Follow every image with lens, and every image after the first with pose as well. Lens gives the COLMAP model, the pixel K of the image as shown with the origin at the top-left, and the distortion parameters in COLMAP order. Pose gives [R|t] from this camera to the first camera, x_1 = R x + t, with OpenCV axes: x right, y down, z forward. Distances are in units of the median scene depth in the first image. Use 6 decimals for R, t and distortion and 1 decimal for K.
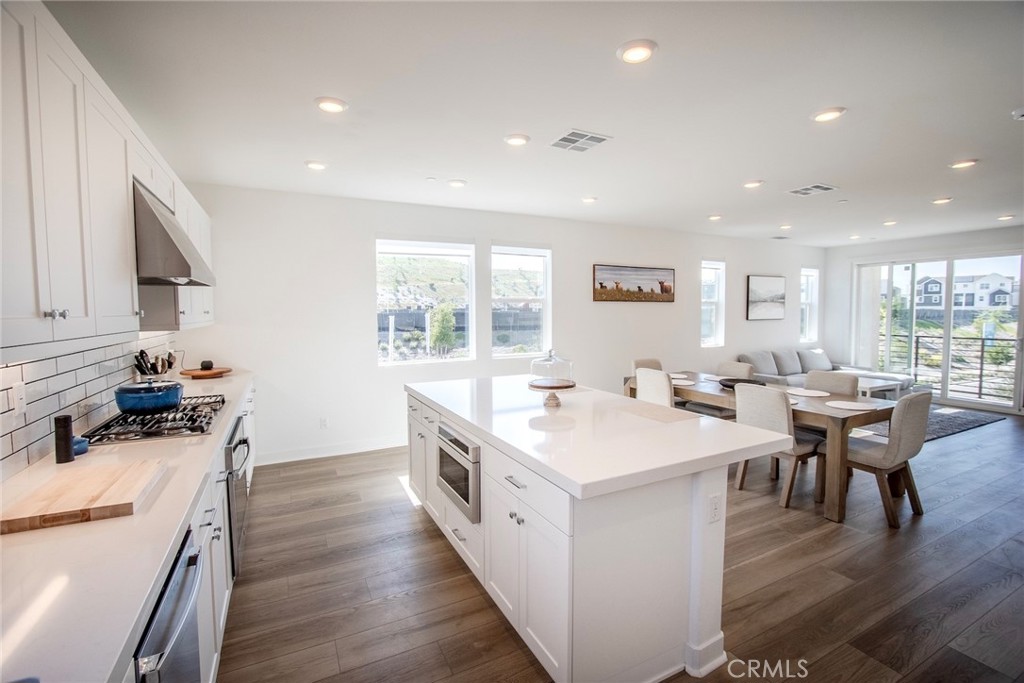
lens RADIAL K [[451.2, 0, 512.0], [0, 451.2, 341.5], [0, 0, 1]] dist [-0.013182, 0.000533]
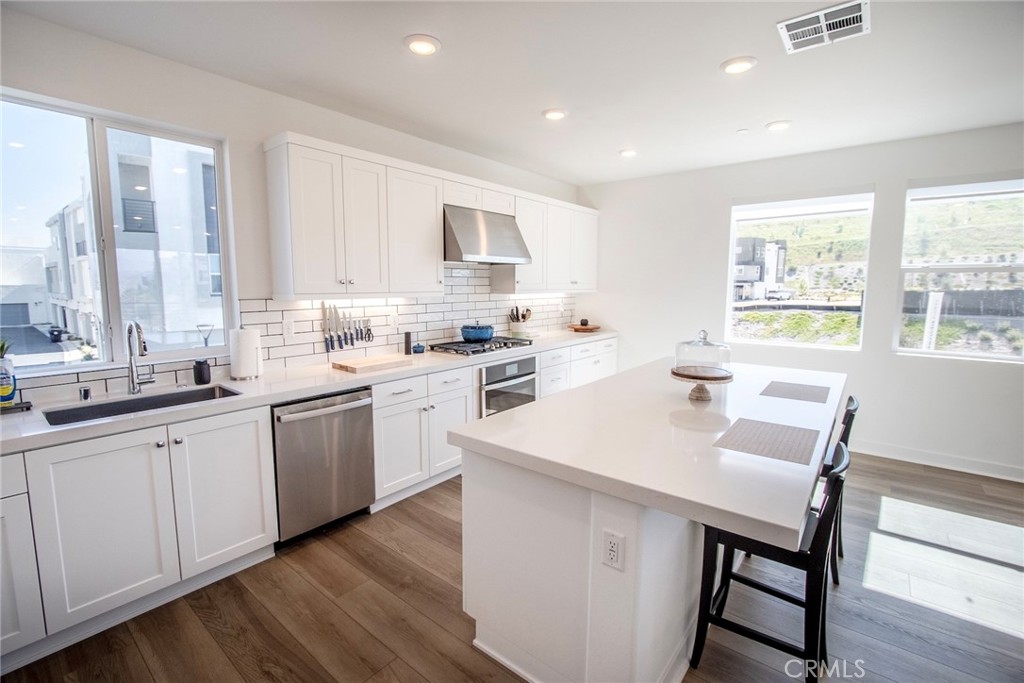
lens RADIAL K [[460.6, 0, 530.2], [0, 460.6, 340.8], [0, 0, 1]] dist [0.010752, 0.000186]
pose [[0.423970, 0.122442, -0.897362, 0.319232], [-0.074669, 0.992172, 0.100100, -0.011828], [0.902593, 0.024566, 0.429793, 0.166075]]
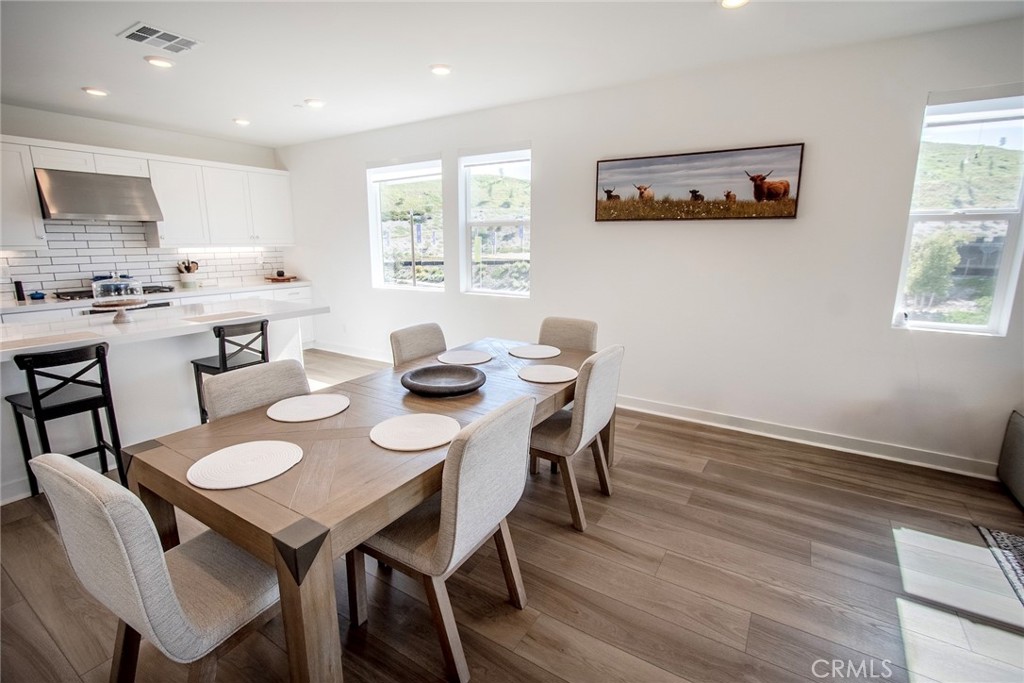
lens RADIAL K [[451.2, 0, 512.0], [0, 451.2, 341.5], [0, 0, 1]] dist [-0.013182, 0.000533]
pose [[0.520582, 0.190089, -0.832383, 0.663419], [-0.063715, 0.980832, 0.184141, -0.032575], [0.851431, -0.042825, 0.522715, 0.548845]]
